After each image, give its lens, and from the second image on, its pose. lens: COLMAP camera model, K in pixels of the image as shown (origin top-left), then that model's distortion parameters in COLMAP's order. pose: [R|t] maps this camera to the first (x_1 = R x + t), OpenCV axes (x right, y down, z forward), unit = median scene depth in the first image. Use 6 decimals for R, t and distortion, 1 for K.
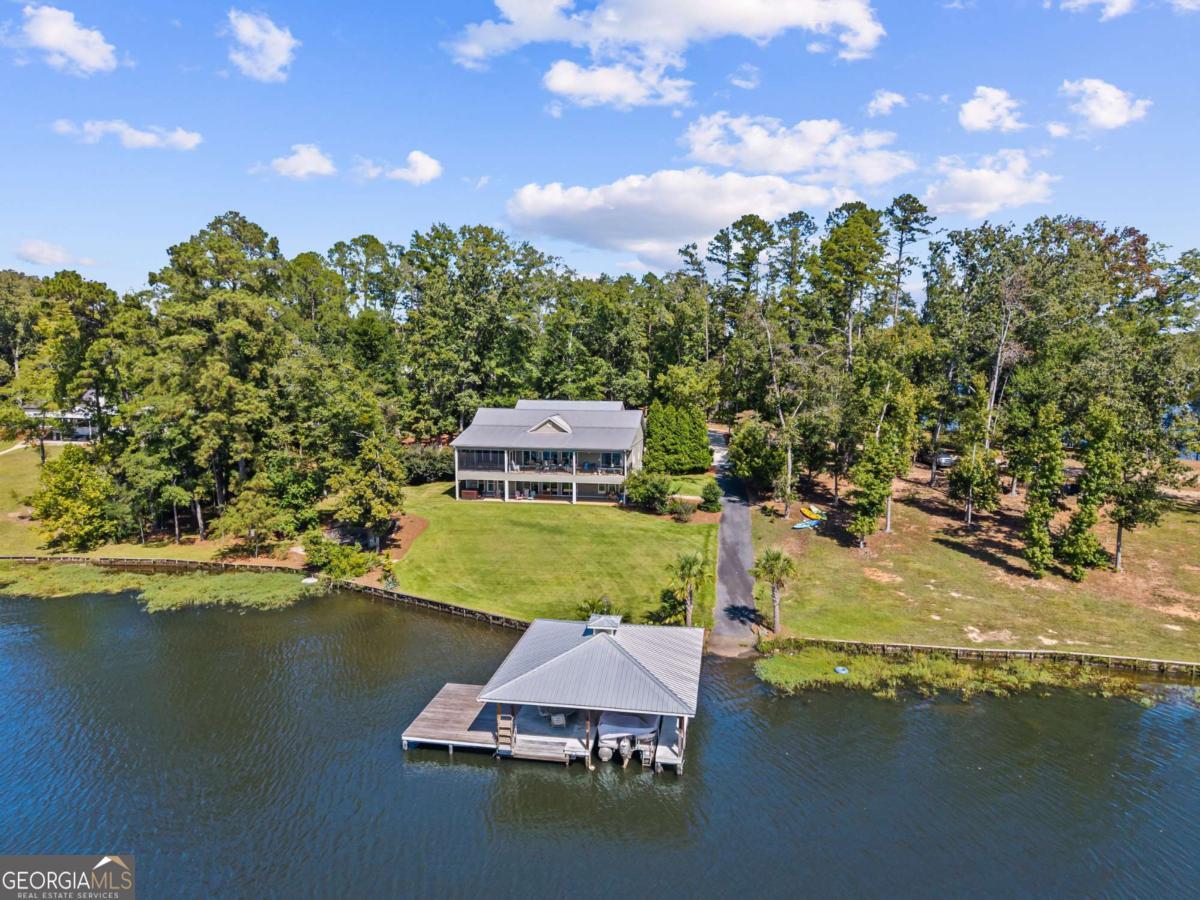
lens RADIAL K [[816.6, 0, 596.3], [0, 816.6, 450.6], [0, 0, 1]] dist [-0.001343, -0.000923]
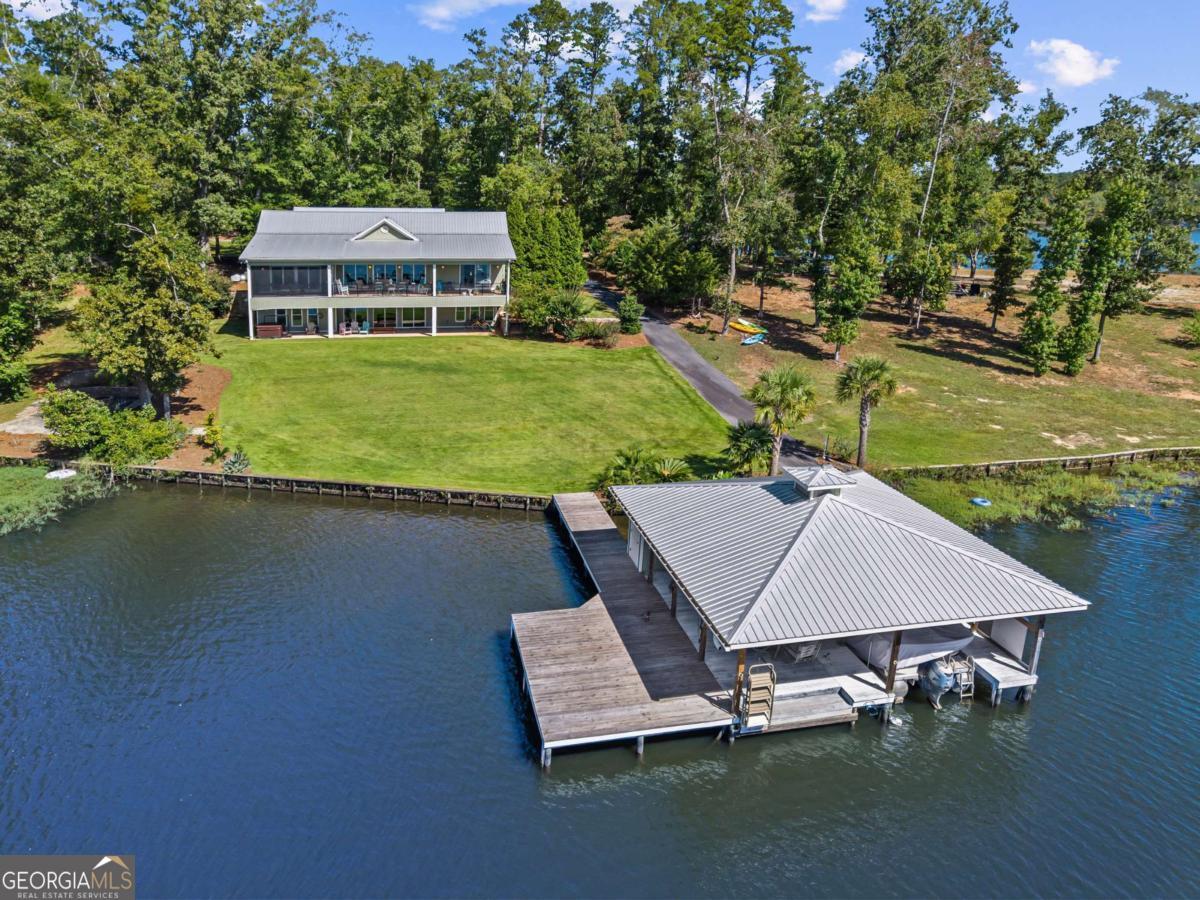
lens RADIAL K [[817.6, 0, 603.8], [0, 817.6, 365.6], [0, 0, 1]] dist [0.000062, -0.004819]
pose [[0.914307, -0.060975, 0.400406, -0.191308], [0.029216, 0.995956, 0.084954, 0.035314], [-0.403967, -0.065976, 0.912391, 0.258050]]
